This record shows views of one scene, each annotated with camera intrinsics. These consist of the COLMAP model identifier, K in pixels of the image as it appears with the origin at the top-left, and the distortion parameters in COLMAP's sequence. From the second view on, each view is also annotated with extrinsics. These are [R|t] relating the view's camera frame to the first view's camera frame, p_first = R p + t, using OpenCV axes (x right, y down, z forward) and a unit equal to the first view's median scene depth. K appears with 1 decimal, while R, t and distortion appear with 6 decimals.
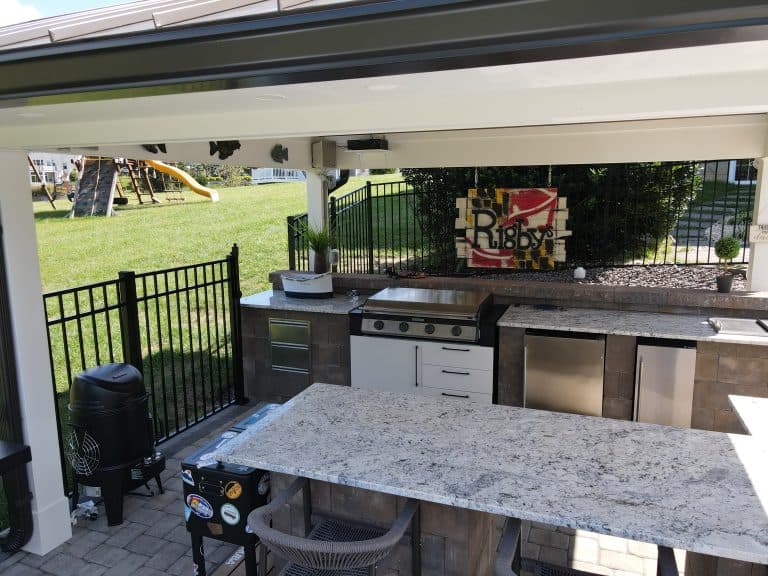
lens RADIAL K [[564.8, 0, 386.0], [0, 564.8, 285.4], [0, 0, 1]] dist [0.012555, 0.002360]
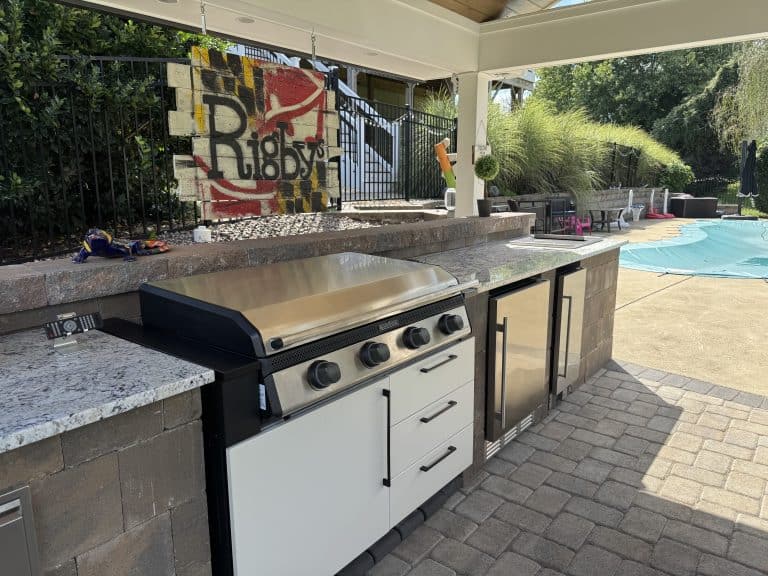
lens RADIAL K [[541.1, 0, 384.0], [0, 541.1, 288.0], [0, 0, 1]] dist [0.118620, -0.212111]
pose [[0.306000, -0.174899, 0.935828, -0.260058], [0.159711, 0.978480, 0.130647, -0.013753], [-0.938540, 0.109484, 0.327348, 0.753403]]
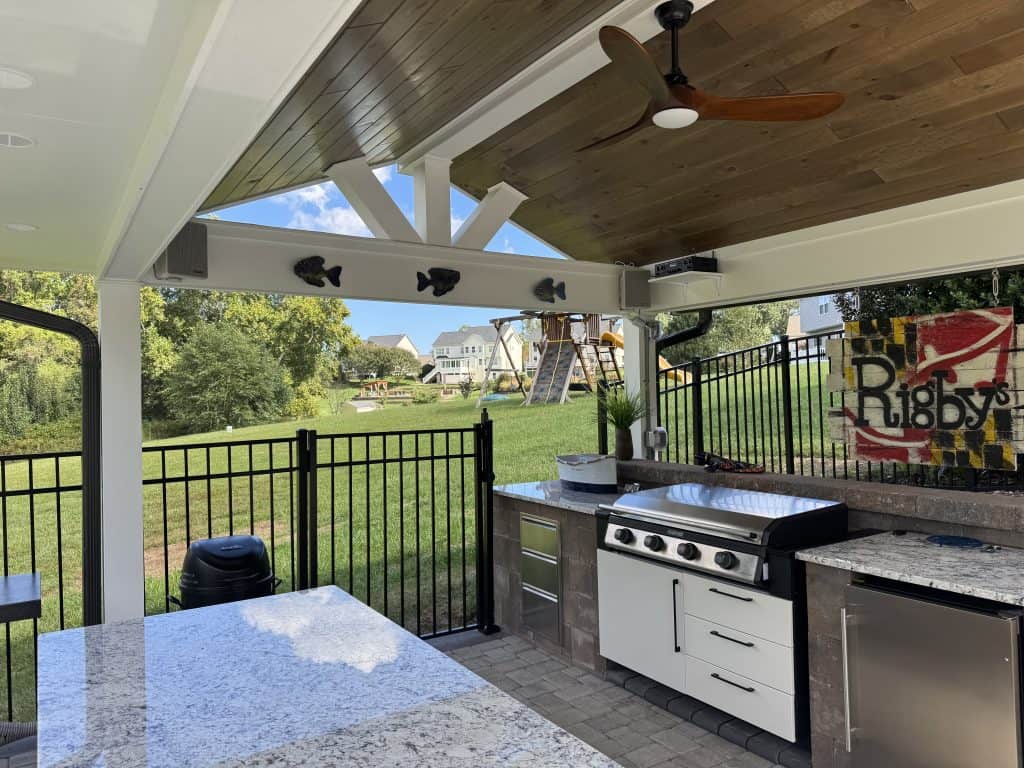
lens RADIAL K [[718.7, 0, 515.9], [0, 718.7, 385.4], [0, 0, 1]] dist [0.043266, -0.053928]
pose [[0.807942, -0.010732, -0.589164, 0.316695], [-0.087033, 0.986695, -0.137325, 0.022694], [0.582799, 0.162228, 0.796259, 0.238626]]
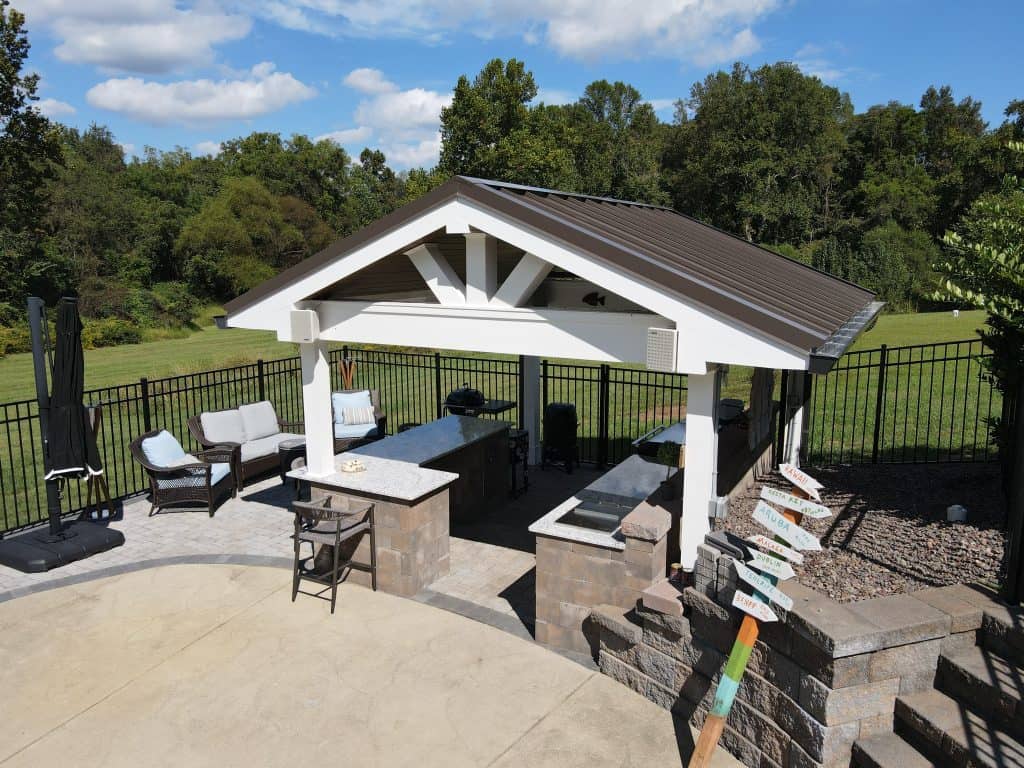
lens RADIAL K [[753.0, 0, 514.7], [0, 753.0, 380.5], [0, 0, 1]] dist [0.012555, 0.002360]
pose [[-0.139564, 0.182640, -0.973224, 1.523763], [-0.163307, 0.965139, 0.204542, -0.328058], [0.976654, 0.187481, -0.104873, 0.732665]]
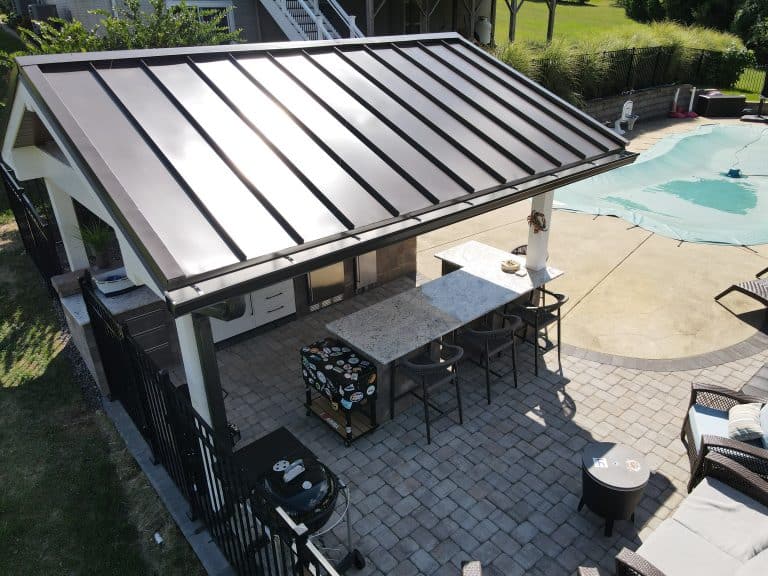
lens RADIAL K [[564.8, 0, 386.0], [0, 564.8, 285.4], [0, 0, 1]] dist [0.012555, 0.002360]
pose [[0.477371, -0.378977, 0.792776, -0.815201], [0.166599, 0.924884, 0.341811, -0.302111], [-0.862764, -0.031095, 0.504650, -0.043929]]
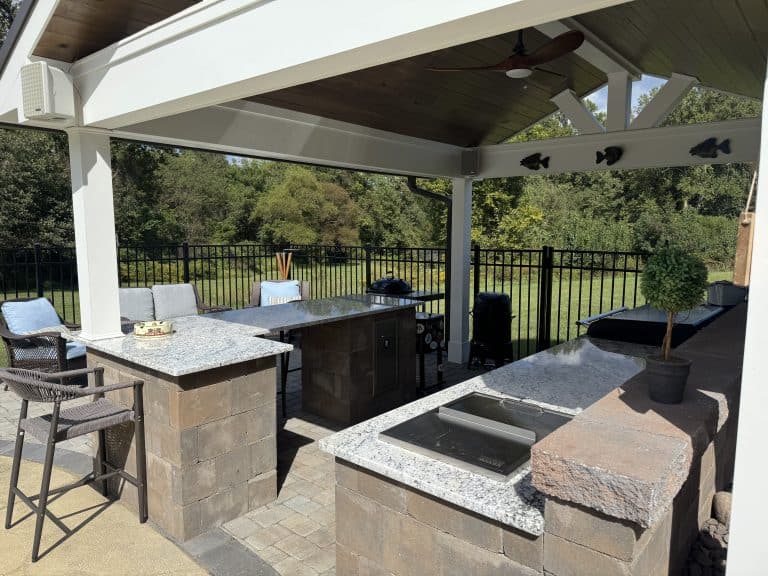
lens RADIAL K [[535.3, 0, 384.9], [0, 535.3, 289.5], [0, 0, 1]] dist [0.100653, -0.145454]
pose [[-0.336714, 0.116176, -0.934412, 0.828365], [-0.157795, 0.971364, 0.177632, -0.076877], [0.928291, 0.207256, -0.308740, 0.798174]]
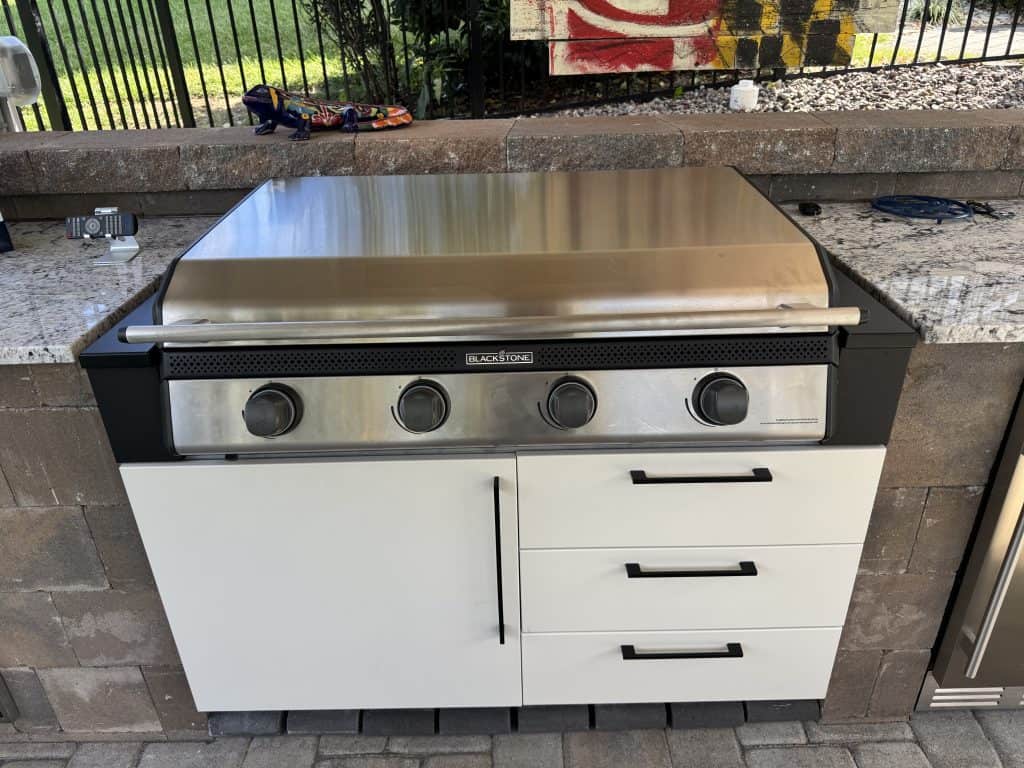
lens RADIAL K [[732.4, 0, 513.1], [0, 732.4, 380.0], [0, 0, 1]] dist [-0.002171, -0.004035]
pose [[0.933475, -0.172836, 0.314247, -0.011837], [0.072084, 0.948753, 0.307689, -0.002899], [-0.351323, -0.264568, 0.898096, 0.679382]]
